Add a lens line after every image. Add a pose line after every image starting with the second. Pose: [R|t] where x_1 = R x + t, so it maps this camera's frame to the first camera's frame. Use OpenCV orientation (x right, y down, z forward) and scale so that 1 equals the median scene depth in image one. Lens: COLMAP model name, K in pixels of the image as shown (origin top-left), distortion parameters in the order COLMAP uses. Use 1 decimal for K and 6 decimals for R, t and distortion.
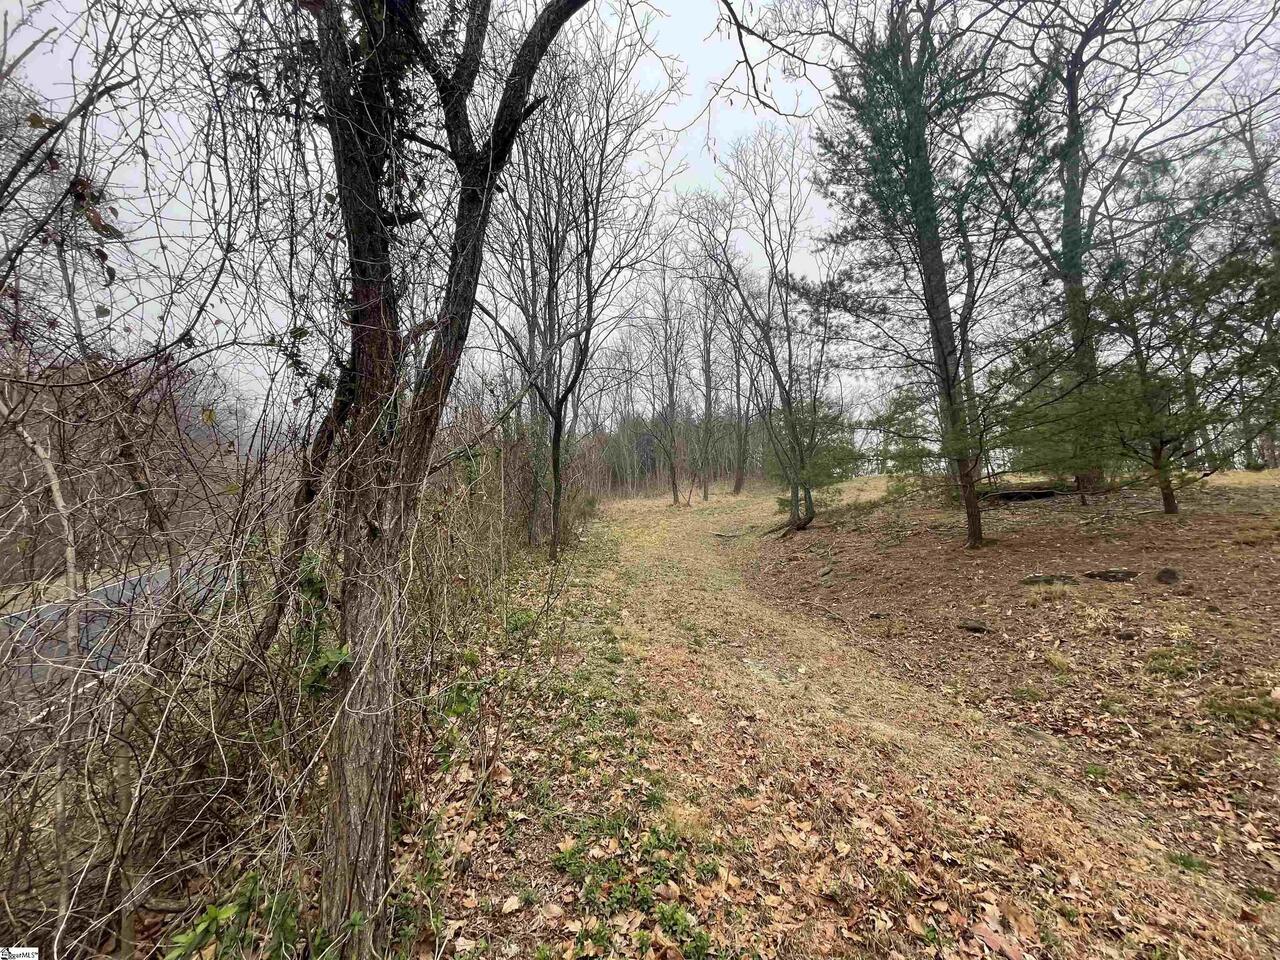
lens RADIAL K [[515.7, 0, 640.0], [0, 515.7, 480.0], [0, 0, 1]] dist [-0.000631, 0.000106]
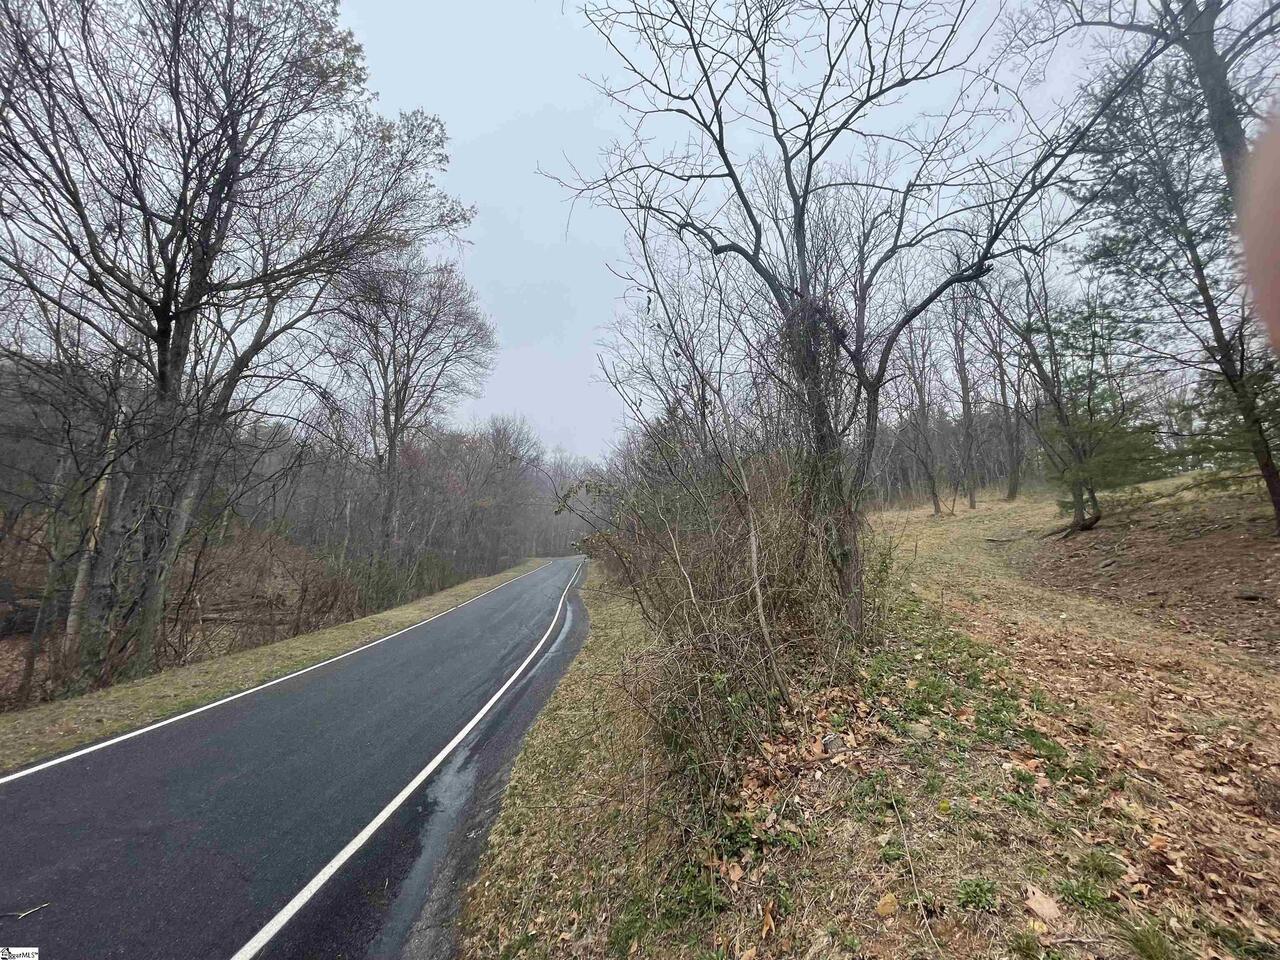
lens RADIAL K [[515.7, 0, 640.0], [0, 515.7, 480.0], [0, 0, 1]] dist [-0.000631, 0.000106]
pose [[0.901441, -0.073829, -0.426559, -0.020130], [0.057155, 0.997022, -0.051780, 0.000384], [0.429112, 0.022297, 0.902976, -0.153707]]
